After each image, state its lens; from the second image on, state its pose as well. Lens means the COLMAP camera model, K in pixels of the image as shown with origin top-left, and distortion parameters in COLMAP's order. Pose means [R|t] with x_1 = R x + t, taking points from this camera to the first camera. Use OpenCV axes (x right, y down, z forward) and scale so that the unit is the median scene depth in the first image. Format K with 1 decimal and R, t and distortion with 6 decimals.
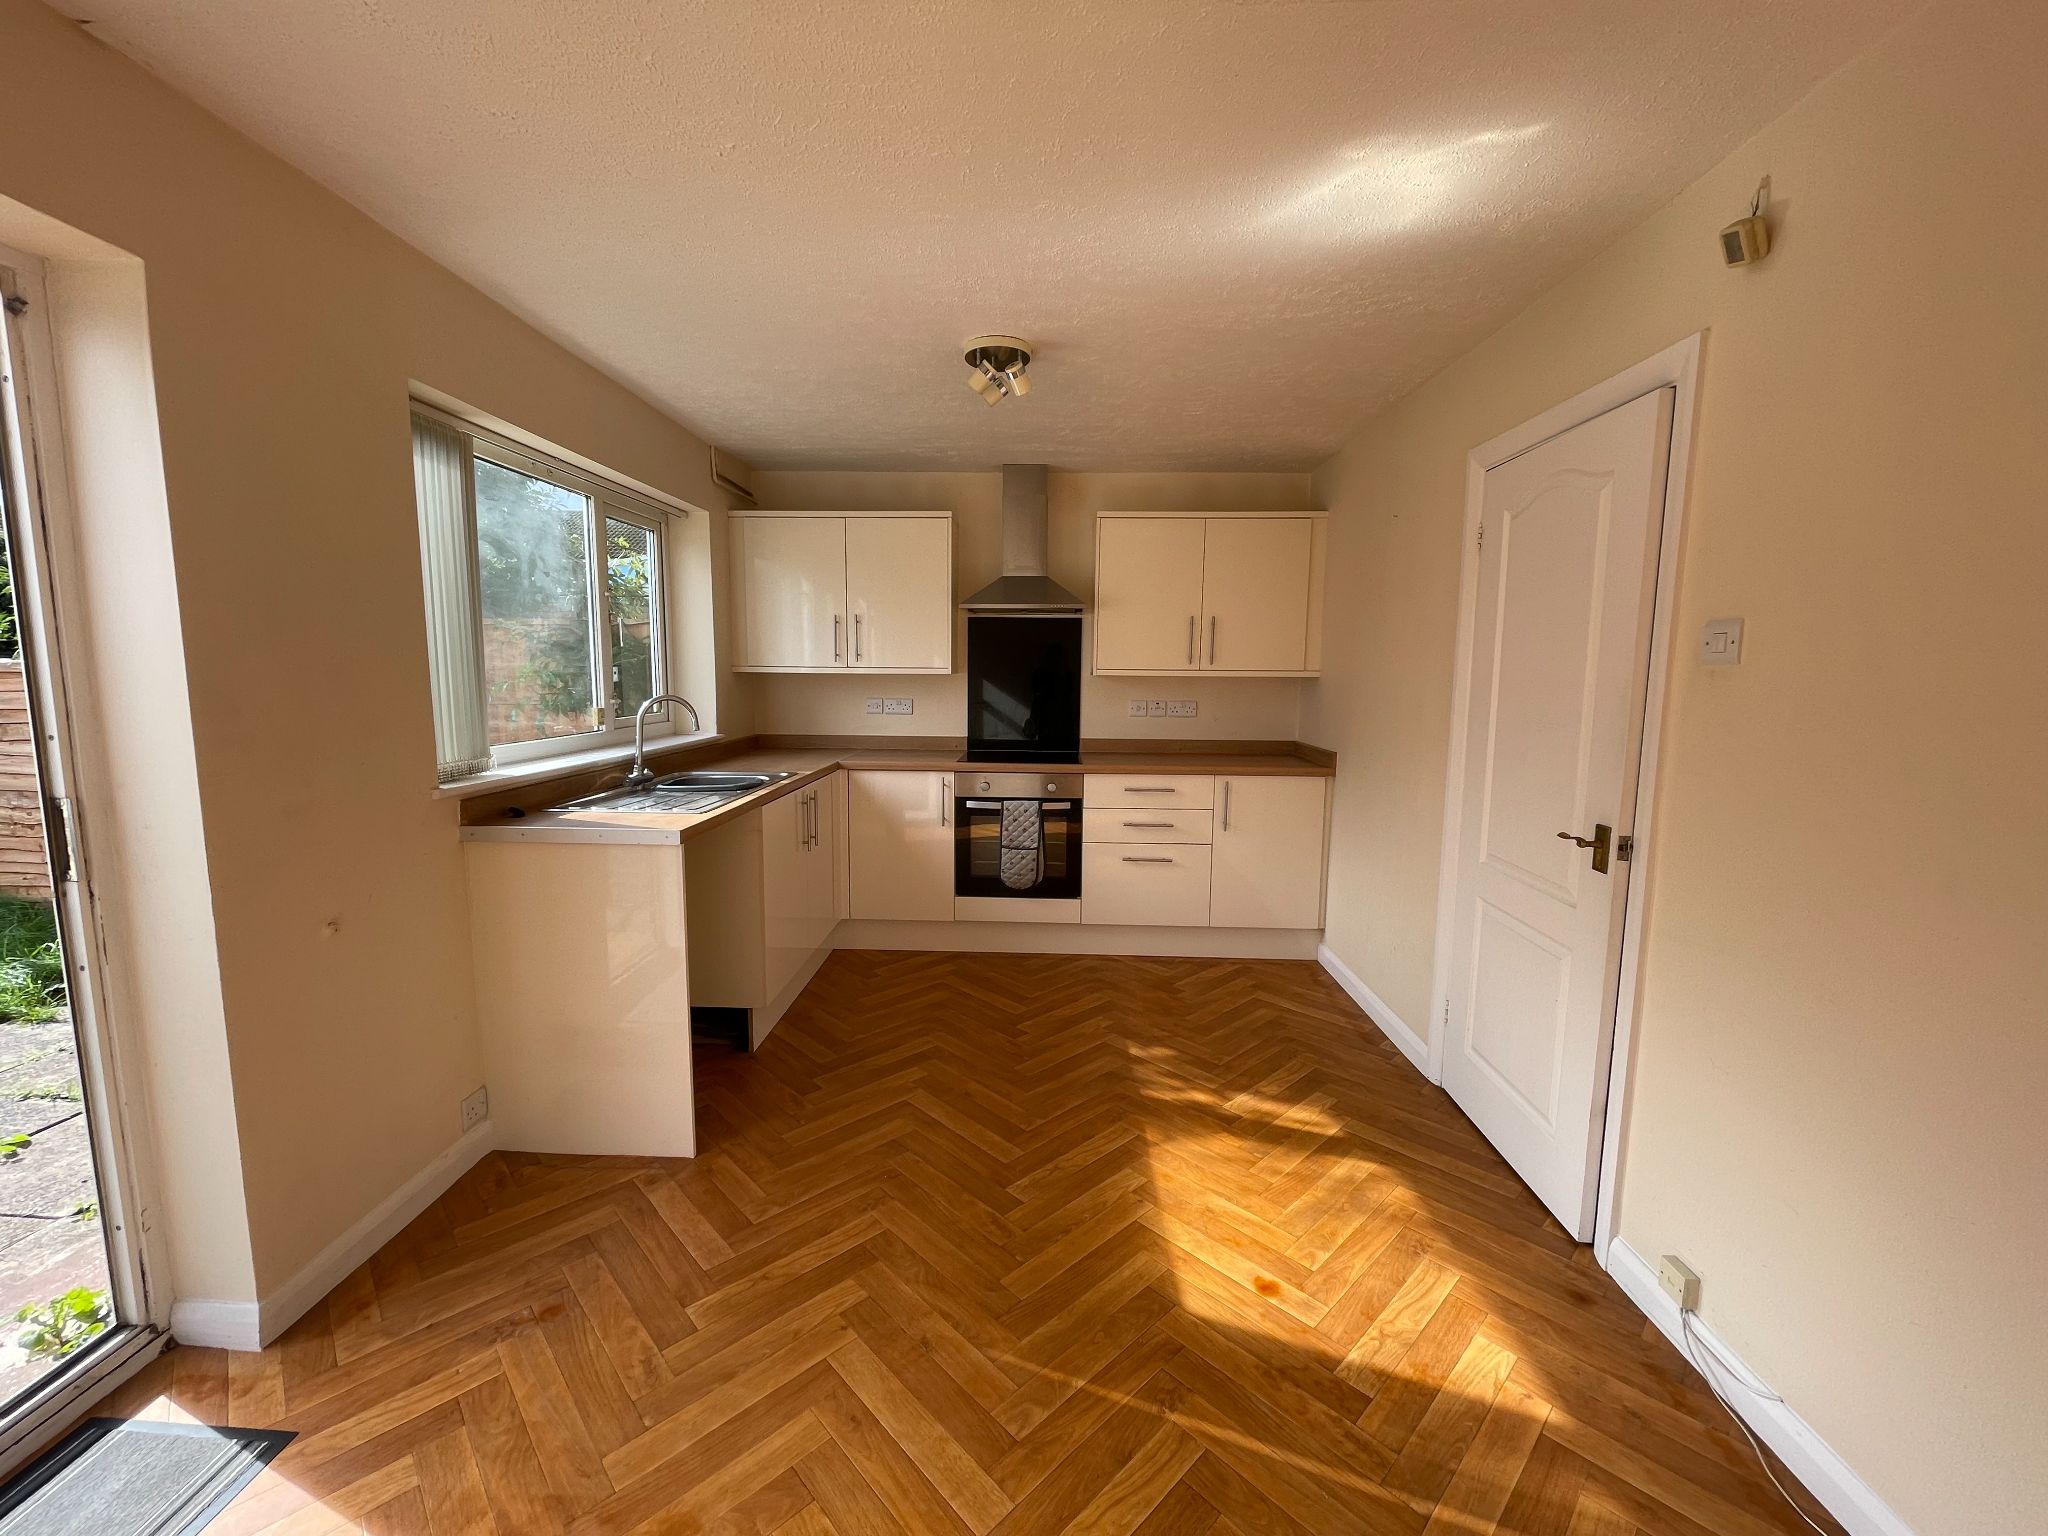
lens RADIAL K [[824.5, 0, 1015.4], [0, 824.5, 766.2], [0, 0, 1]] dist [0.000644, 0.000260]
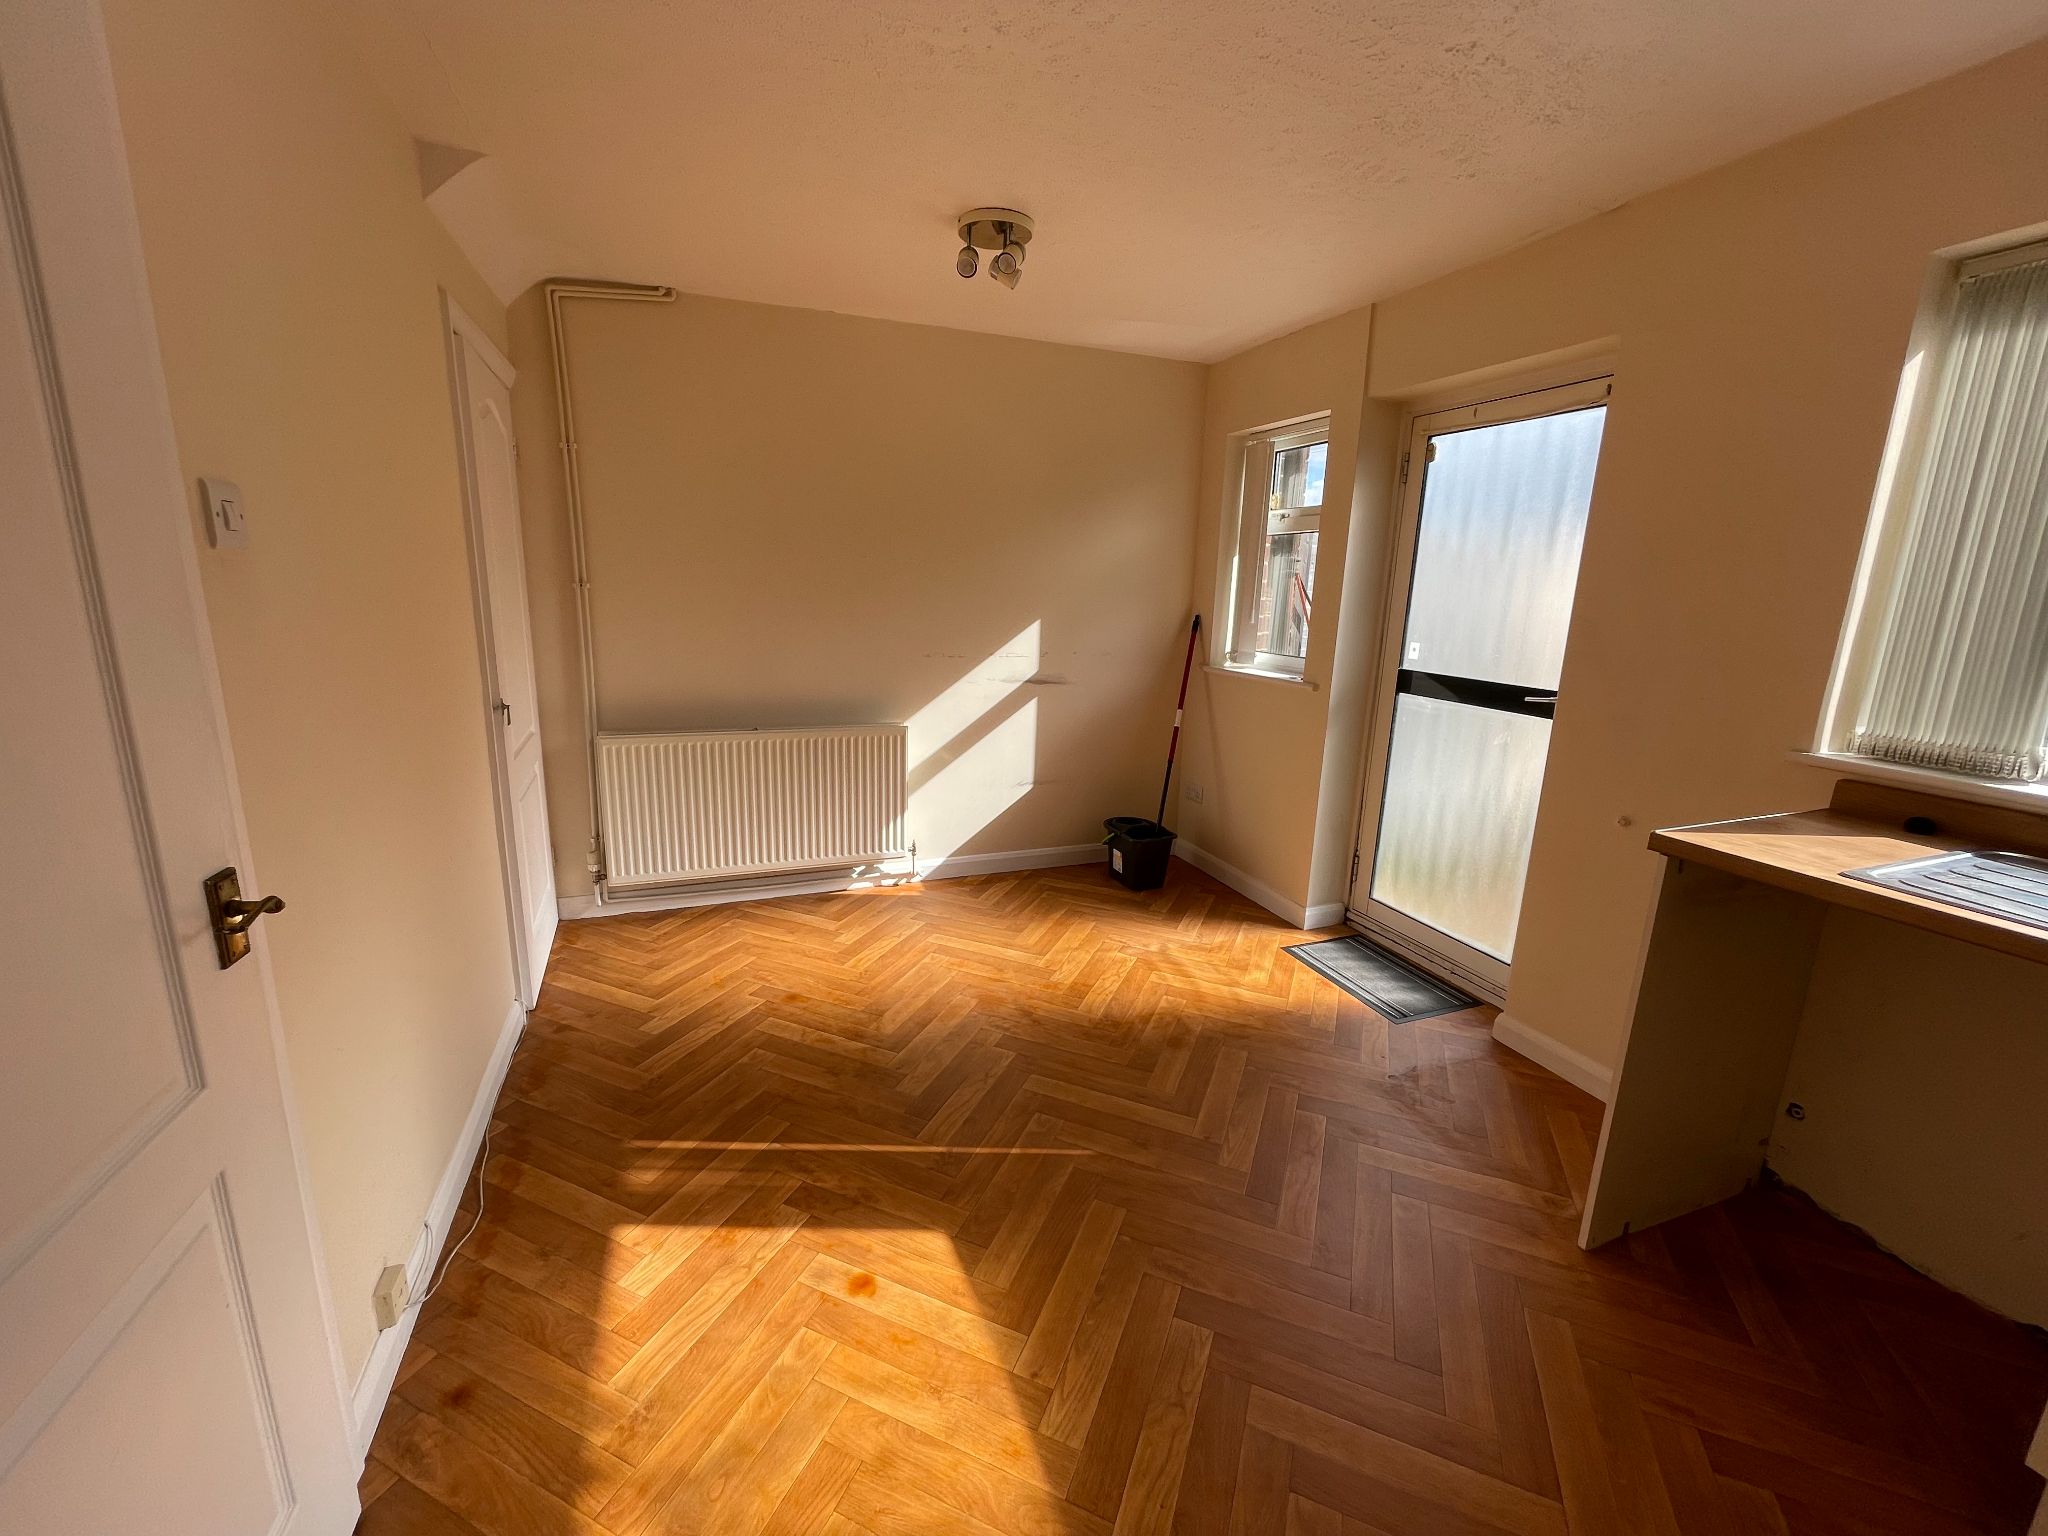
lens RADIAL K [[824.5, 0, 1019.5], [0, 824.5, 763.4], [0, 0, 1]] dist [0.000644, 0.000260]
pose [[-0.914385, 0.054475, -0.401165, 0.499264], [-0.080514, 0.946643, 0.312064, -0.202343], [0.396760, 0.317646, -0.861210, 1.734036]]
